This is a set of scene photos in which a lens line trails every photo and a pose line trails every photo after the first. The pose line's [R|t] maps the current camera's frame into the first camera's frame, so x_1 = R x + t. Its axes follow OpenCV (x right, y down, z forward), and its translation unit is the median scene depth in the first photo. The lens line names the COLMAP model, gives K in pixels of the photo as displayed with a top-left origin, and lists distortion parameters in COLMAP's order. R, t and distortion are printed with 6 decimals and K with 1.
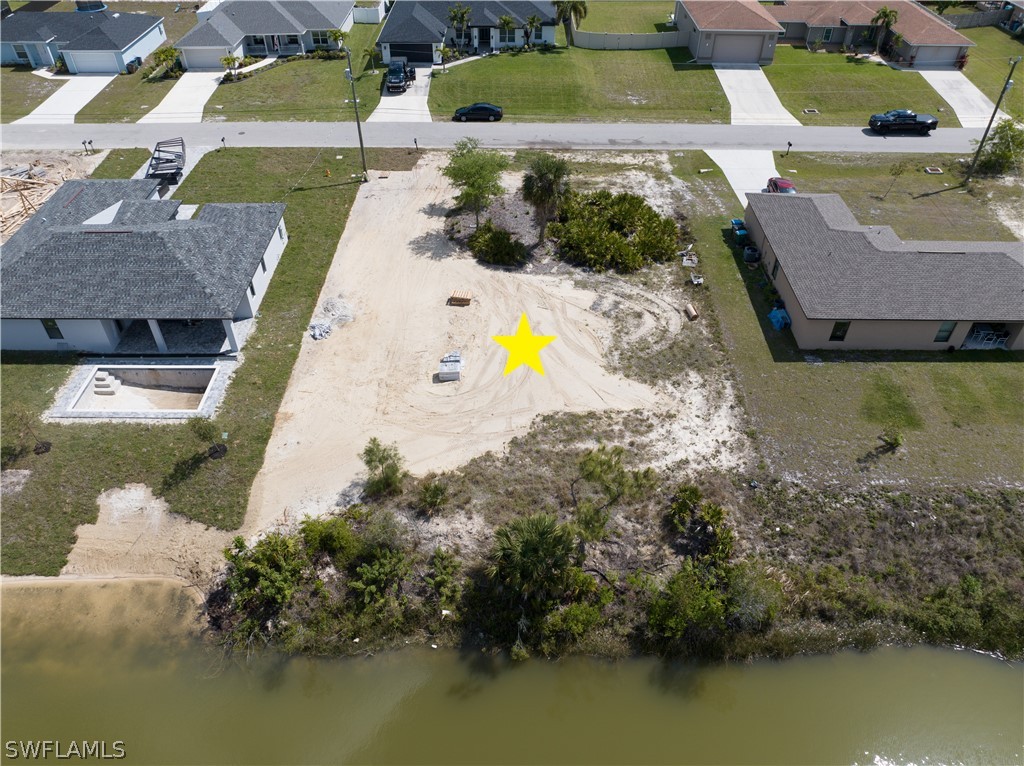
lens RADIAL K [[741.7, 0, 512.0], [0, 741.7, 383.0], [0, 0, 1]] dist [-0.036823, 0.002591]
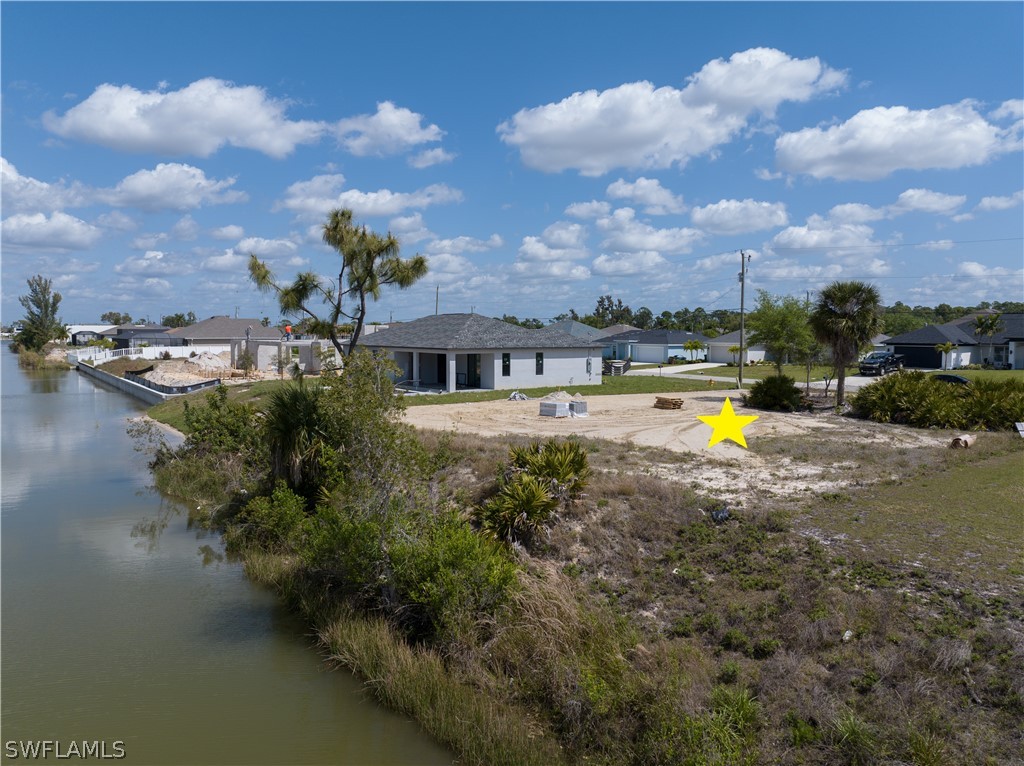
lens RADIAL K [[719.7, 0, 510.8], [0, 719.7, 383.4], [0, 0, 1]] dist [-0.037712, 0.006775]
pose [[0.585867, 0.056570, -0.808431, 0.486716], [-0.537154, 0.774059, -0.335108, 0.234638], [0.606816, 0.630580, 0.483883, 0.535655]]
